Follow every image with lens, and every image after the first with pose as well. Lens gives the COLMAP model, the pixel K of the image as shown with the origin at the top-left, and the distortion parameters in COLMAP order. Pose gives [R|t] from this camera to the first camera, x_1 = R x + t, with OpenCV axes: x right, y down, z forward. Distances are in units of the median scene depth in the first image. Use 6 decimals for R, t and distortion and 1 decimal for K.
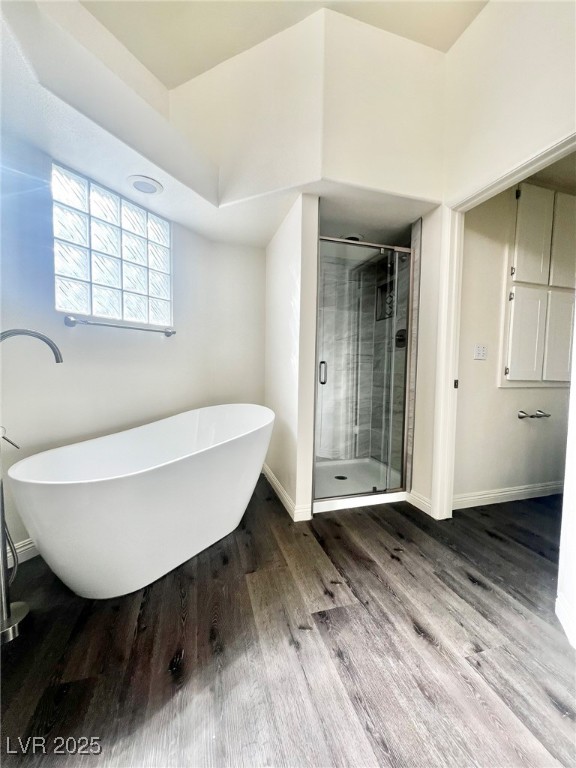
lens RADIAL K [[311.8, 0, 290.6], [0, 311.8, 383.4], [0, 0, 1]] dist [0.003977, -0.000039]
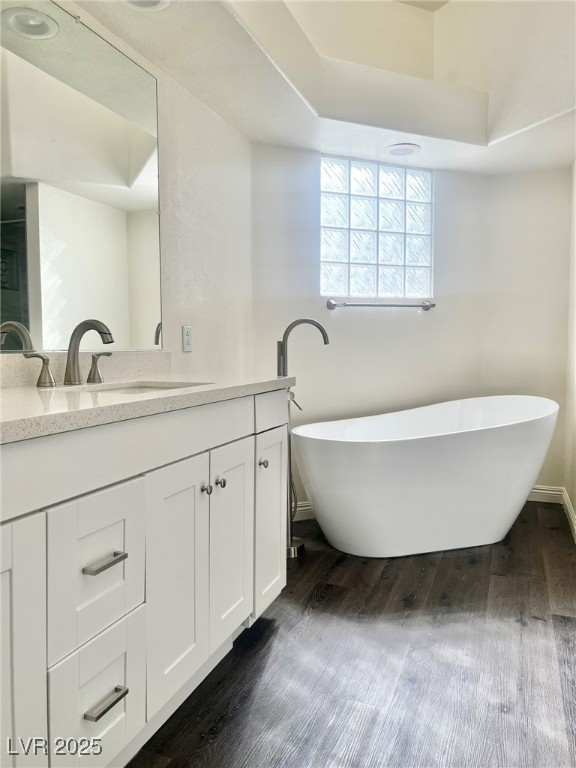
lens RADIAL K [[590.0, 0, 281.4], [0, 590.0, 379.3], [0, 0, 1]] dist [0.055045, -0.061255]
pose [[0.786009, 0.016039, -0.618007, 0.377746], [-0.018227, 0.999830, 0.002766, 0.046165], [0.617946, 0.009090, 0.786168, -0.638237]]
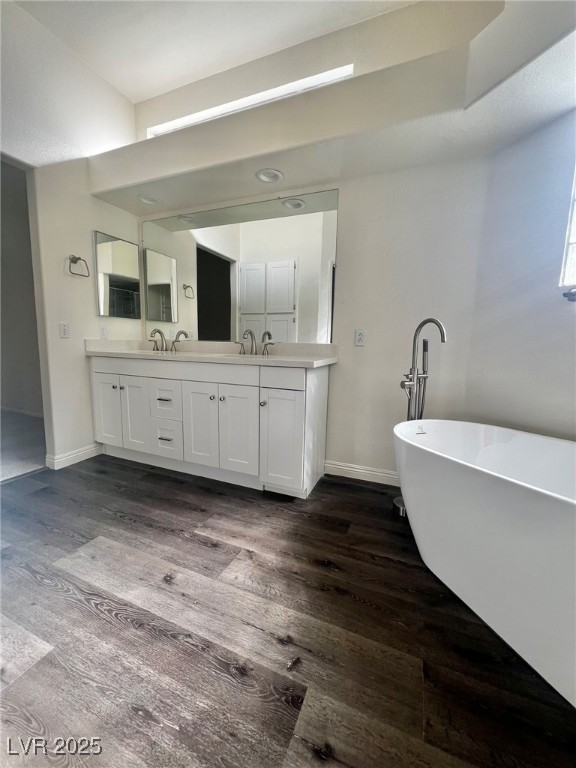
lens RADIAL K [[311.8, 0, 286.9], [0, 311.8, 378.7], [0, 0, 1]] dist [0.003977, -0.000039]
pose [[-0.646681, 0.058851, -0.760487, 0.439813], [-0.073916, 0.987492, 0.139272, -0.037276], [0.759171, 0.146277, -0.634242, 0.972925]]
